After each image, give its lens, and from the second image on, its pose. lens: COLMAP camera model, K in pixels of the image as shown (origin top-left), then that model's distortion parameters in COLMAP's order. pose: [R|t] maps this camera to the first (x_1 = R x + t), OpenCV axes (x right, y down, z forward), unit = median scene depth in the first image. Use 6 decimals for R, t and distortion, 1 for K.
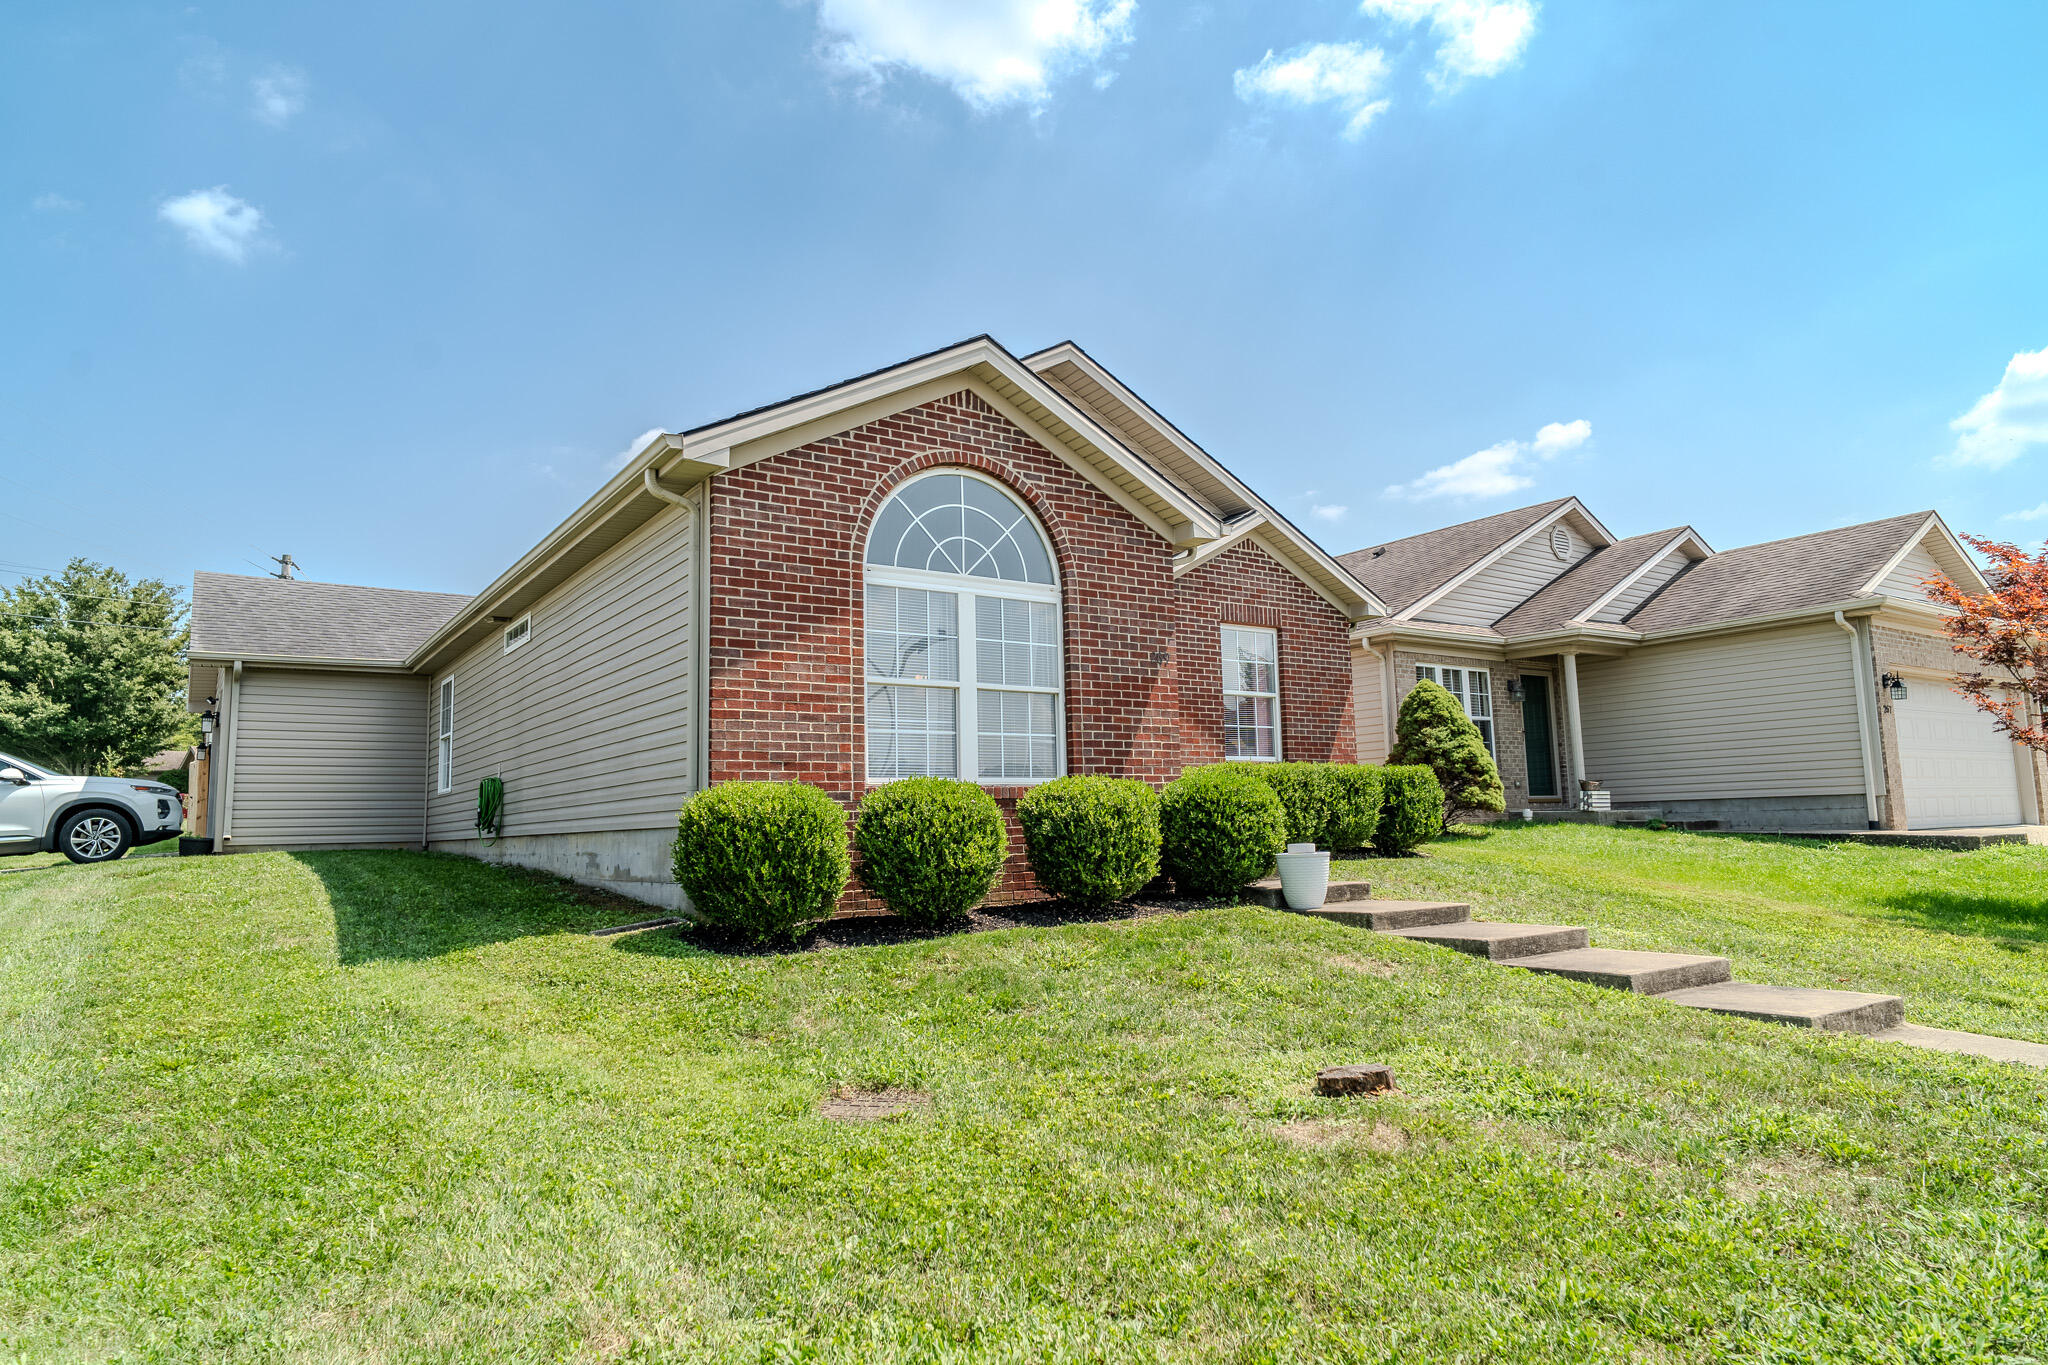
lens RADIAL K [[1210.9, 0, 1032.9], [0, 1210.9, 661.6], [0, 0, 1]] dist [-0.004511, -0.001295]
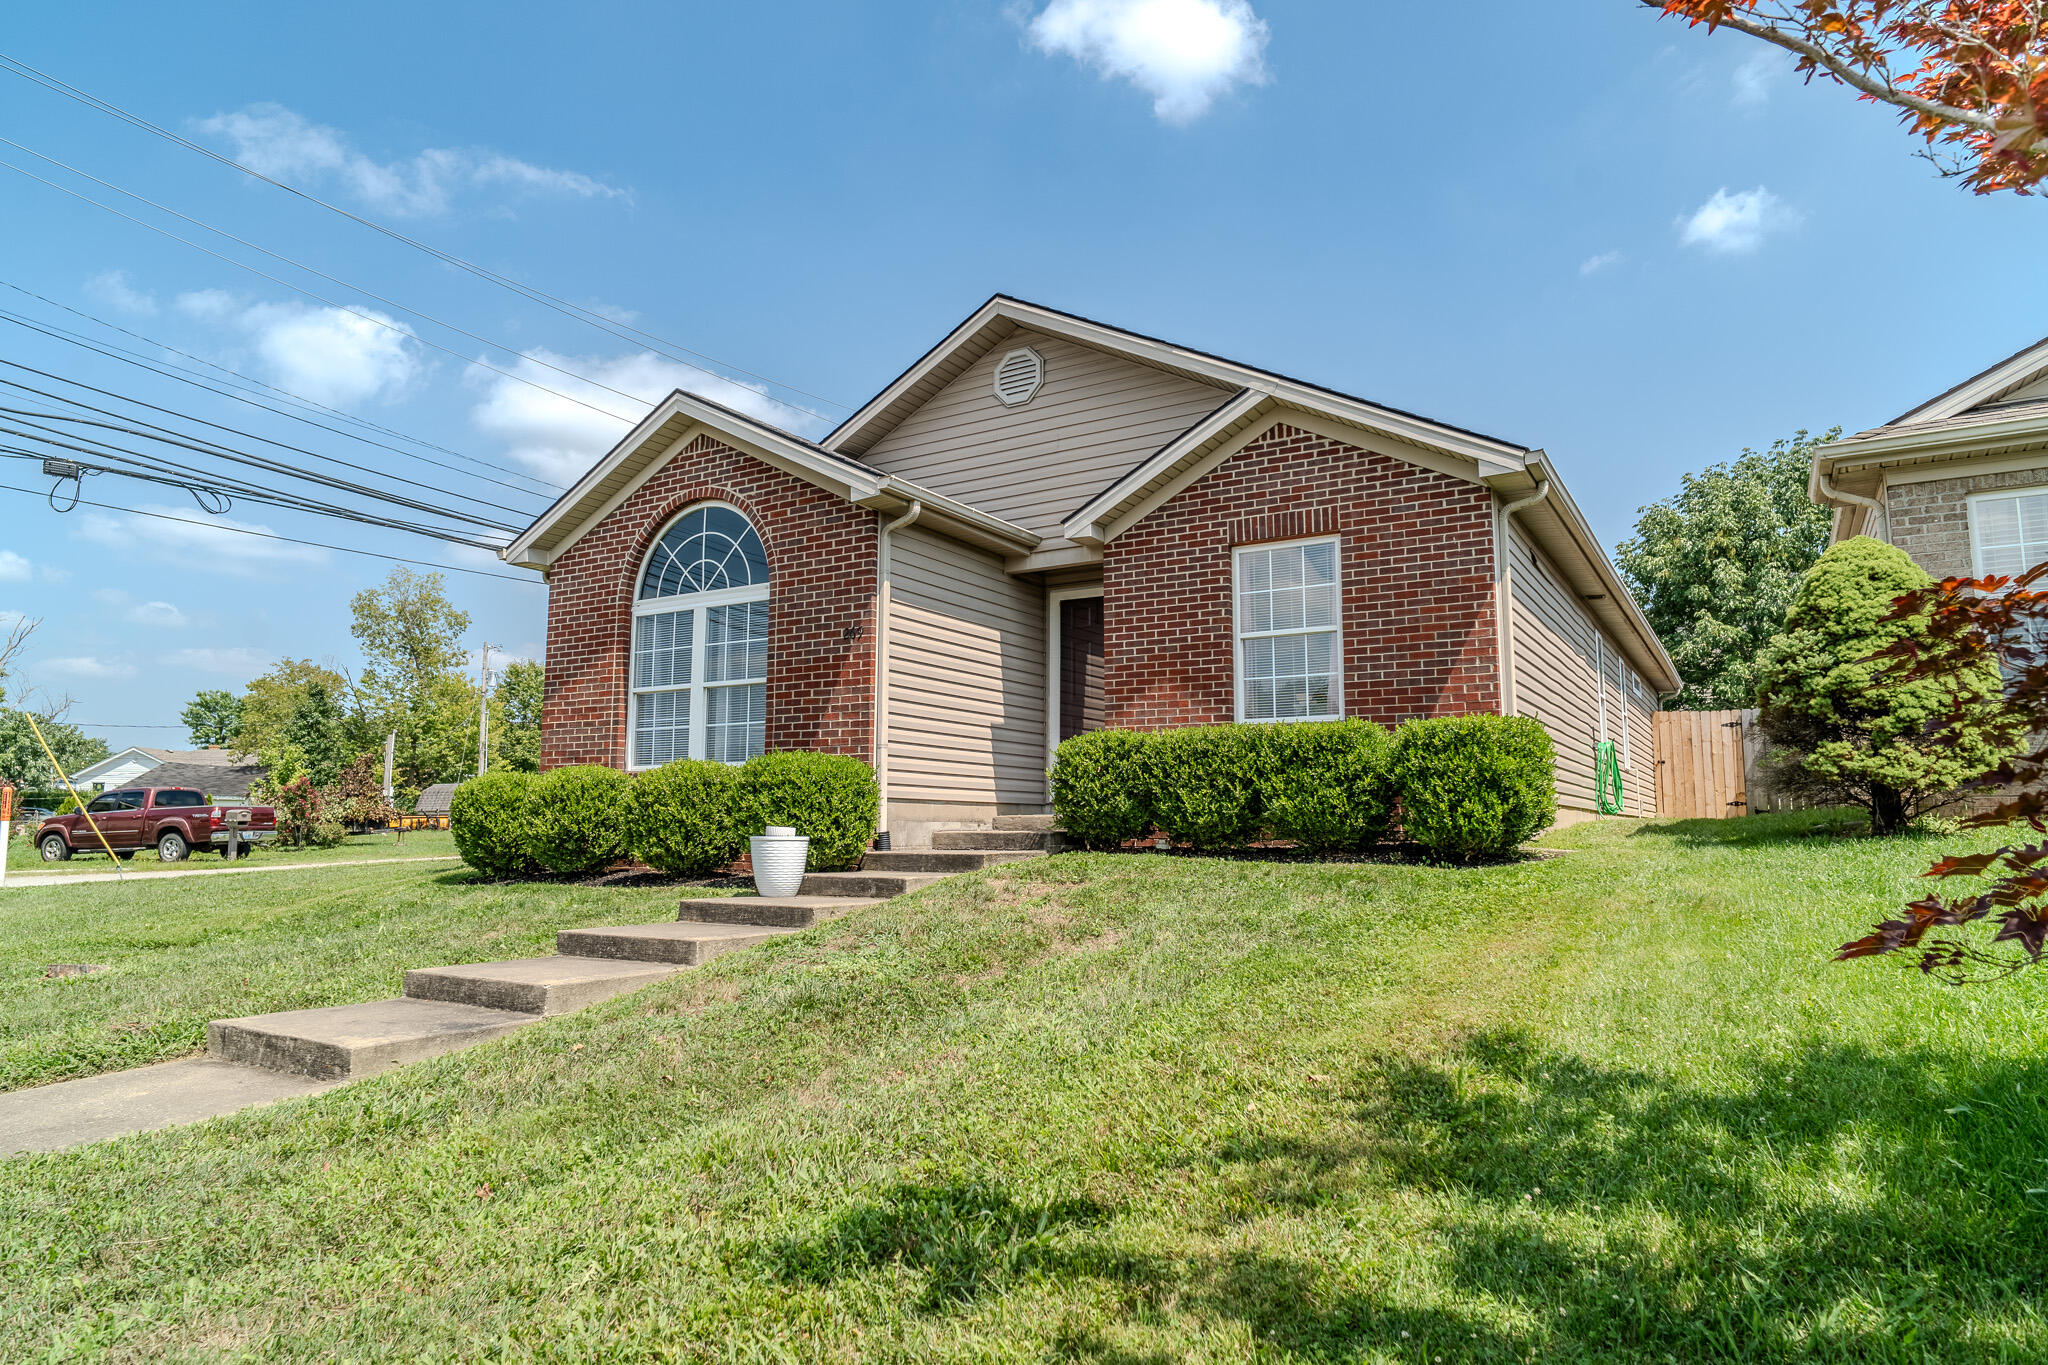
lens RADIAL K [[1210.9, 0, 1032.9], [0, 1210.9, 661.6], [0, 0, 1]] dist [-0.004511, -0.001295]
pose [[0.402884, -0.098594, -0.909925, 1.075075], [0.114127, 0.991833, -0.056937, 0.094023], [0.908107, -0.080908, 0.410846, 0.756681]]
